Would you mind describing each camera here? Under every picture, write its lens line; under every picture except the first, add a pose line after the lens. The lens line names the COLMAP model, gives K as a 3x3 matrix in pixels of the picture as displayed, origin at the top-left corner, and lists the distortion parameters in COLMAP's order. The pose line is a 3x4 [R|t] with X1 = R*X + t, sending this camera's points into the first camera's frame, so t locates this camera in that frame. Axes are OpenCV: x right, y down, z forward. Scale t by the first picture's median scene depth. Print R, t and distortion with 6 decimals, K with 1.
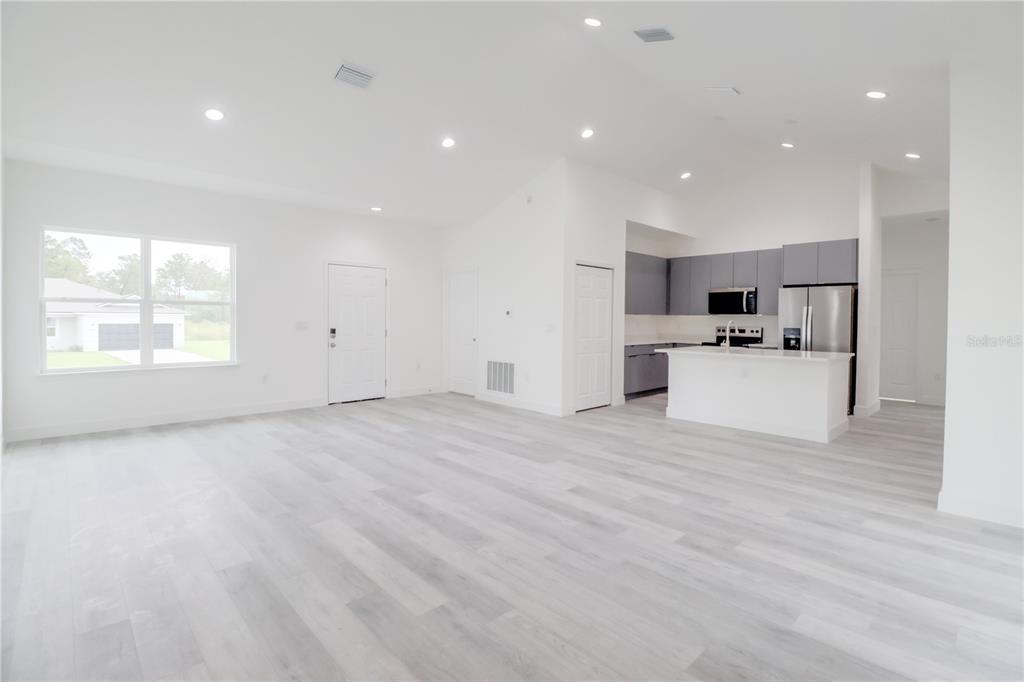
lens RADIAL K [[480.3, 0, 517.2], [0, 480.3, 325.4], [0, 0, 1]] dist [-0.002713, -0.000311]
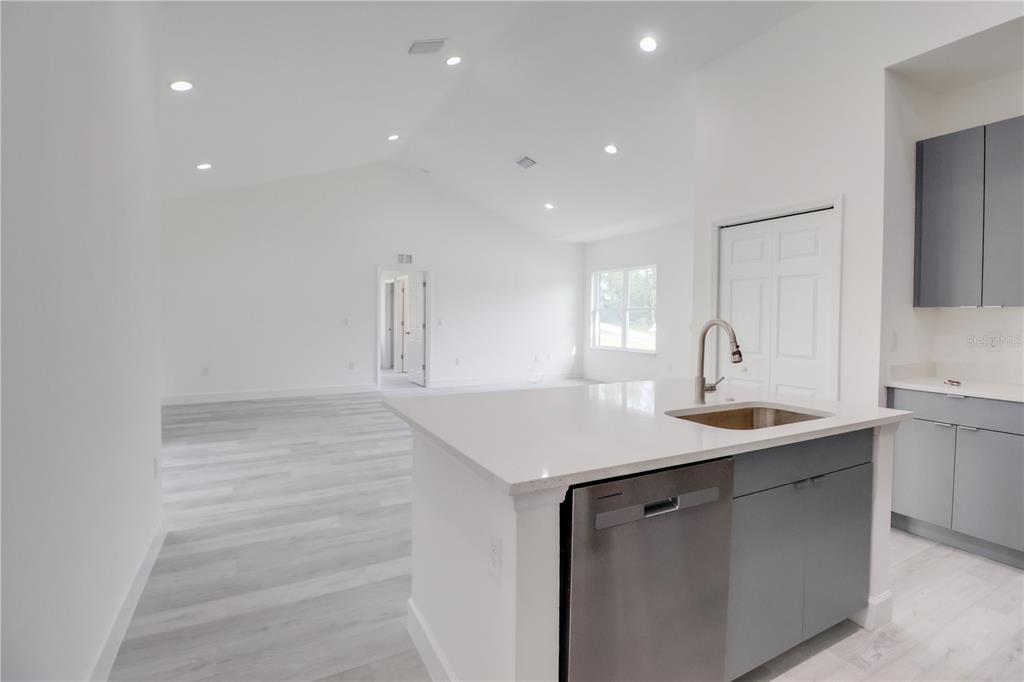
lens RADIAL K [[480.3, 0, 517.2], [0, 480.3, 325.4], [0, 0, 1]] dist [-0.002713, -0.000311]
pose [[-0.267166, 0.007114, -0.963624, 0.718227], [-0.024143, 0.999609, 0.014073, -0.006585], [0.963348, 0.027024, -0.266890, 0.852025]]
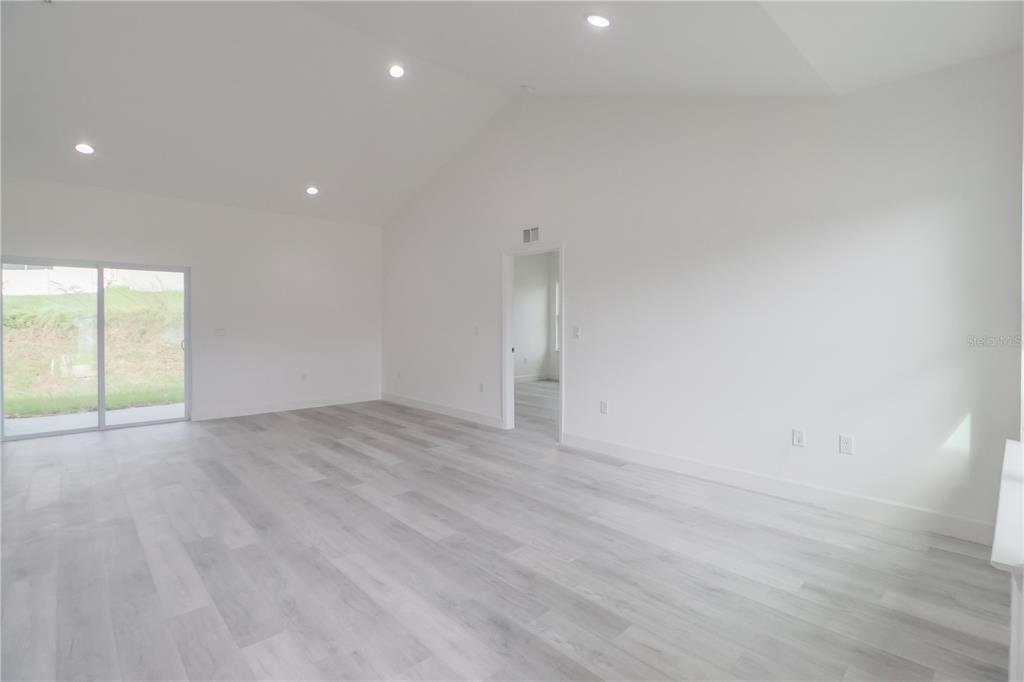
lens RADIAL K [[480.3, 0, 517.2], [0, 480.3, 325.4], [0, 0, 1]] dist [-0.002713, -0.000311]
pose [[-0.999929, -0.009538, 0.007074, -0.326197], [-0.009404, 0.999781, 0.018671, -0.016198], [-0.007251, 0.018604, -0.999801, 1.034381]]
